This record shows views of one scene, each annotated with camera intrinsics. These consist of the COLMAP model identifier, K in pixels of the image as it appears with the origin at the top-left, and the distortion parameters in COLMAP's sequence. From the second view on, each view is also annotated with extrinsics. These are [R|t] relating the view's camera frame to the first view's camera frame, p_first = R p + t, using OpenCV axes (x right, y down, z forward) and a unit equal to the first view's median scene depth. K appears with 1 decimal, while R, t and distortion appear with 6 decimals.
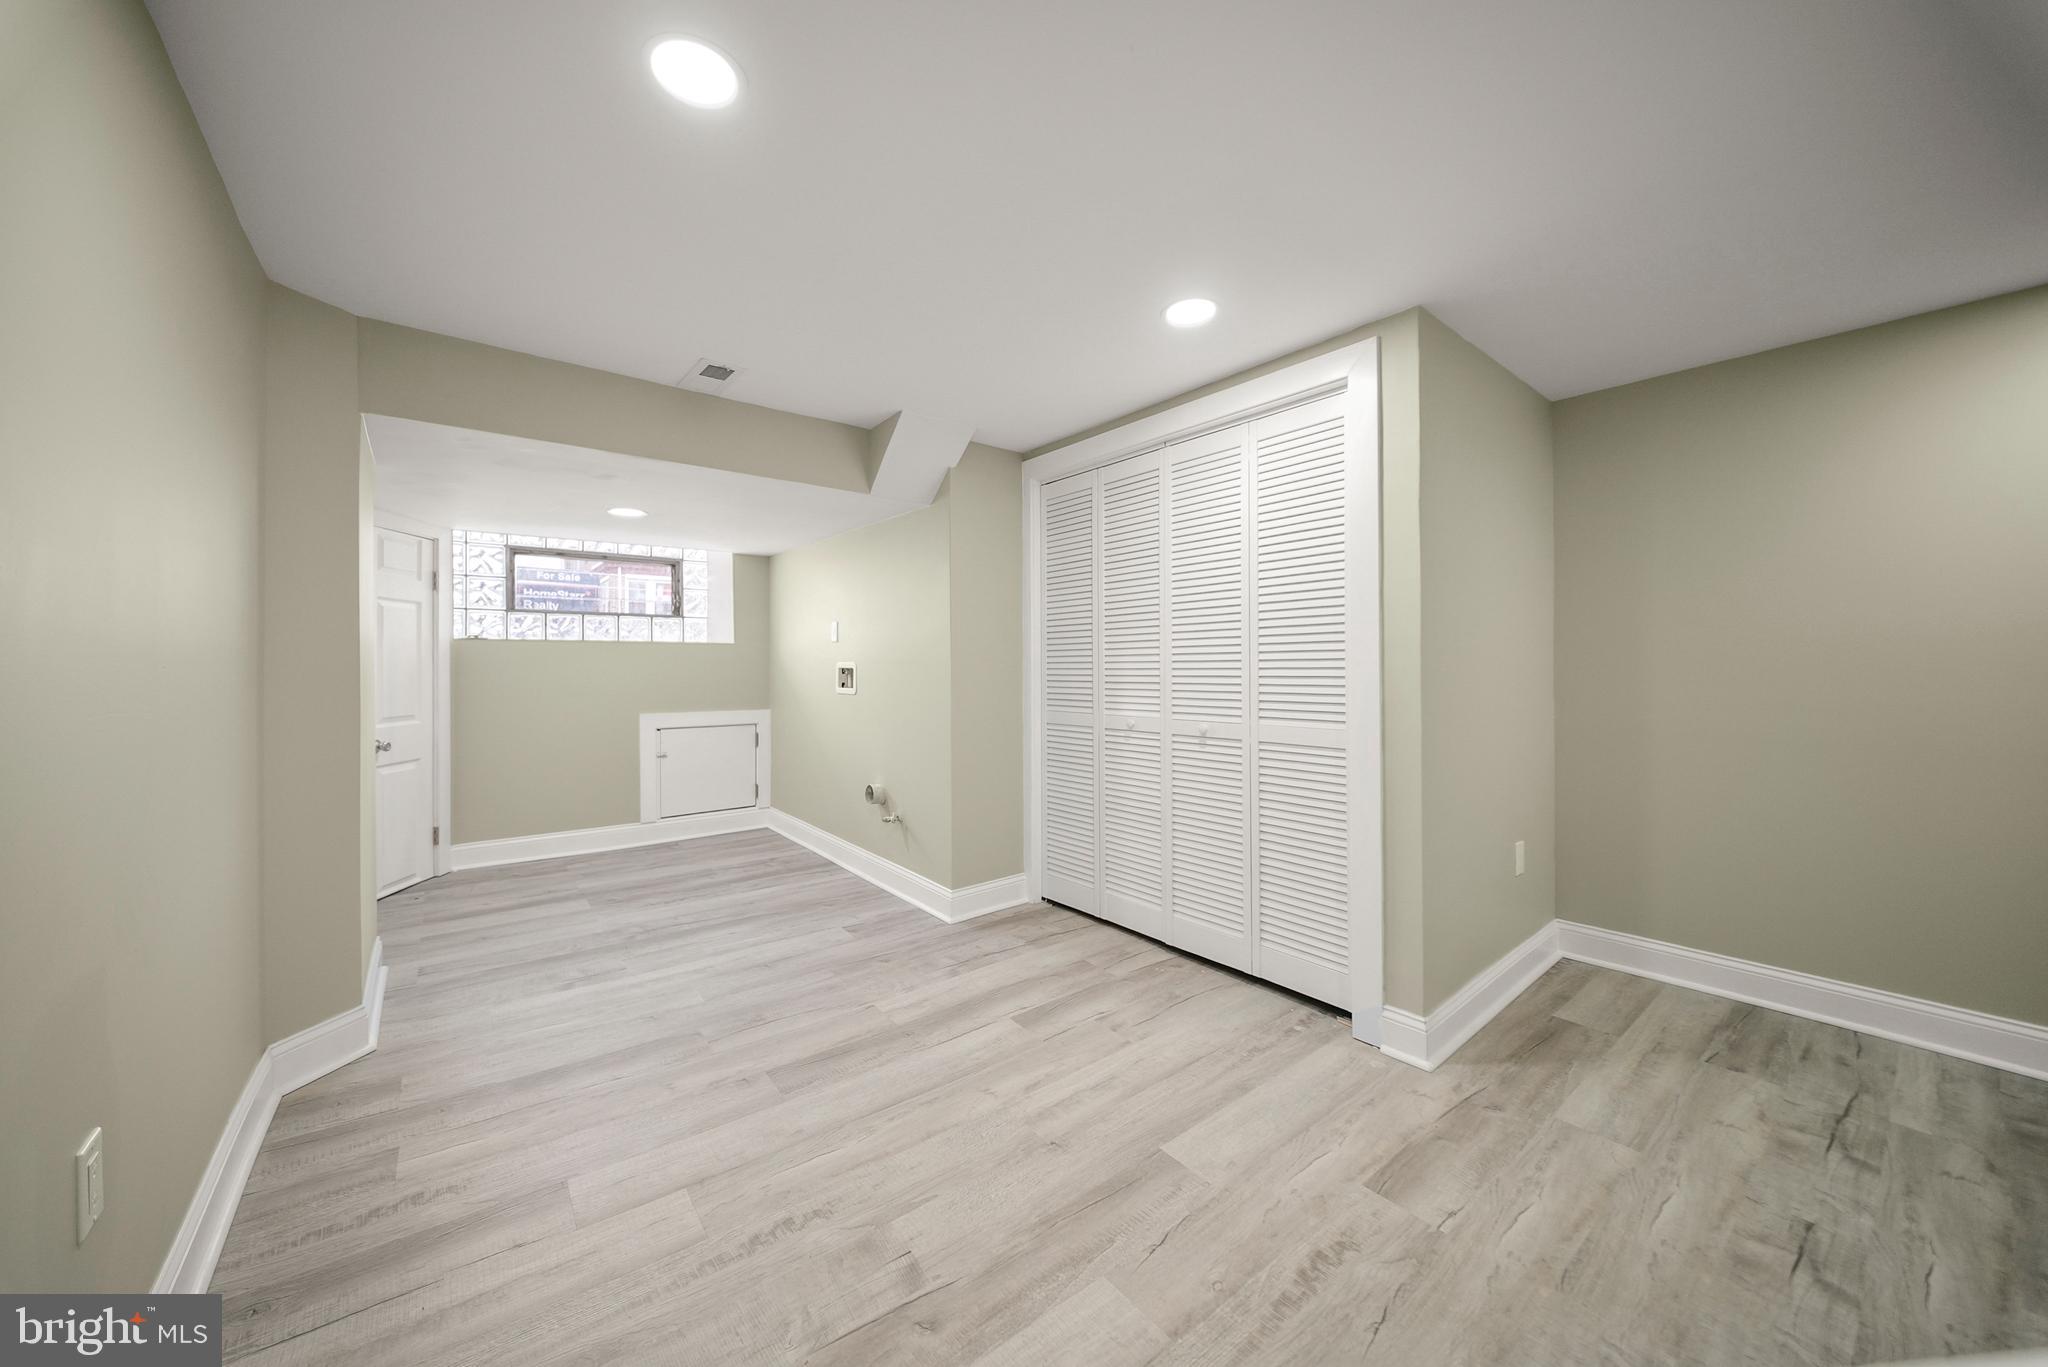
lens RADIAL K [[726.2, 0, 1024.7], [0, 726.2, 674.2], [0, 0, 1]] dist [-0.006209, -0.000902]
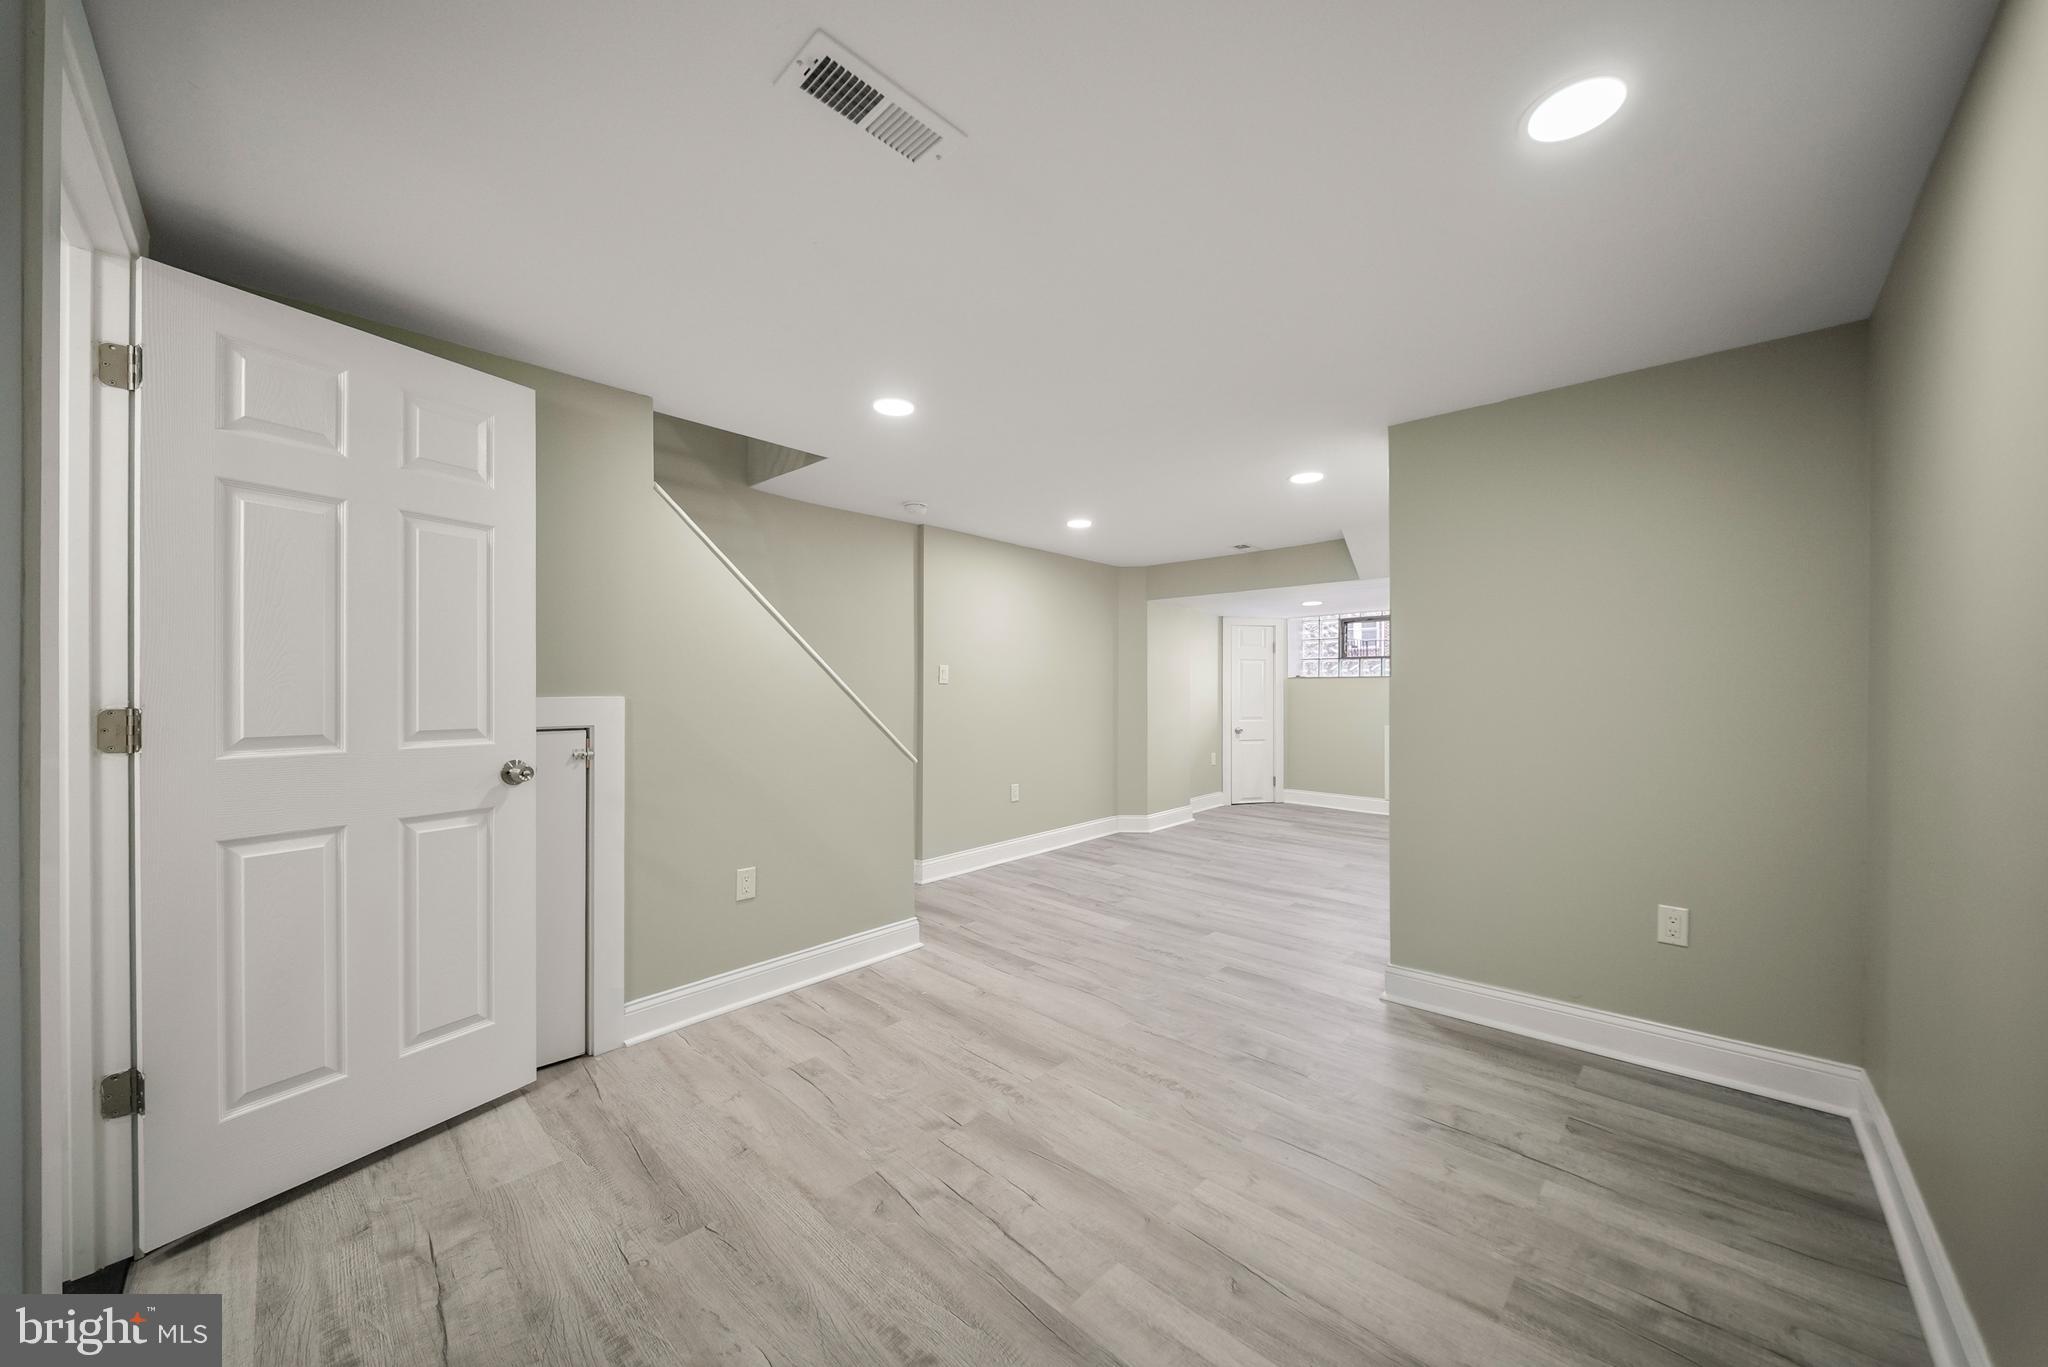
lens RADIAL K [[726.2, 0, 1021.8], [0, 726.2, 685.8], [0, 0, 1]] dist [-0.006209, -0.000902]
pose [[0.131687, -0.004861, -0.991279, 1.708290], [-0.013752, 0.999883, -0.006730, -0.012524], [0.991196, 0.014519, 0.131605, 0.145105]]
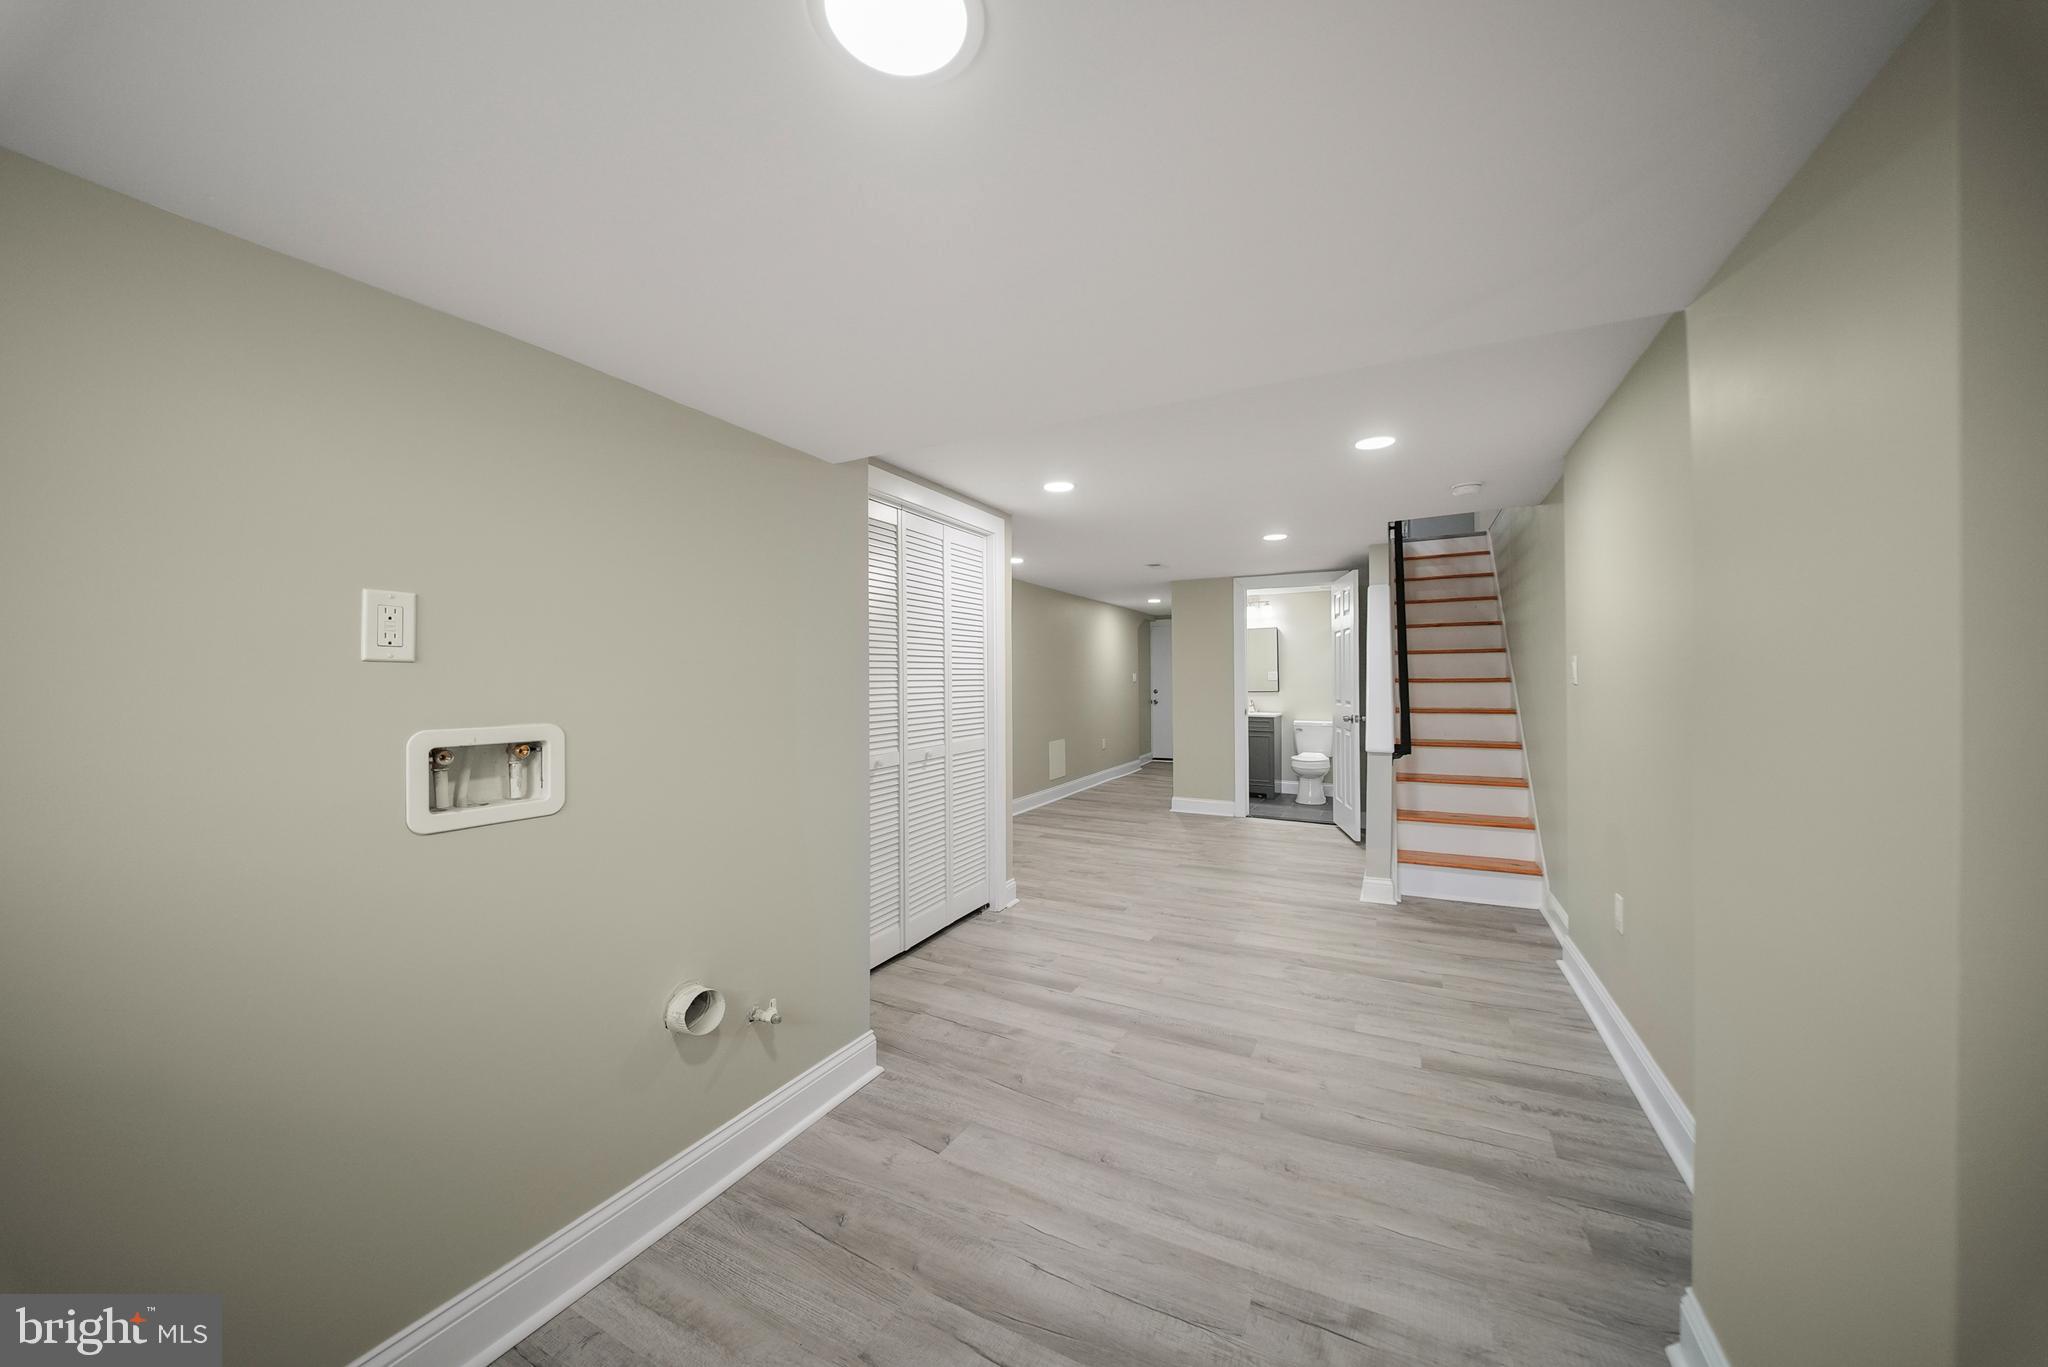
lens RADIAL K [[726.2, 0, 1026.9], [0, 726.2, 684.8], [0, 0, 1]] dist [-0.006209, -0.000902]
pose [[-0.408635, -0.005280, 0.912683, -1.194907], [0.020859, 0.999668, 0.015122, -0.071705], [-0.912460, 0.025217, -0.408389, 1.680232]]
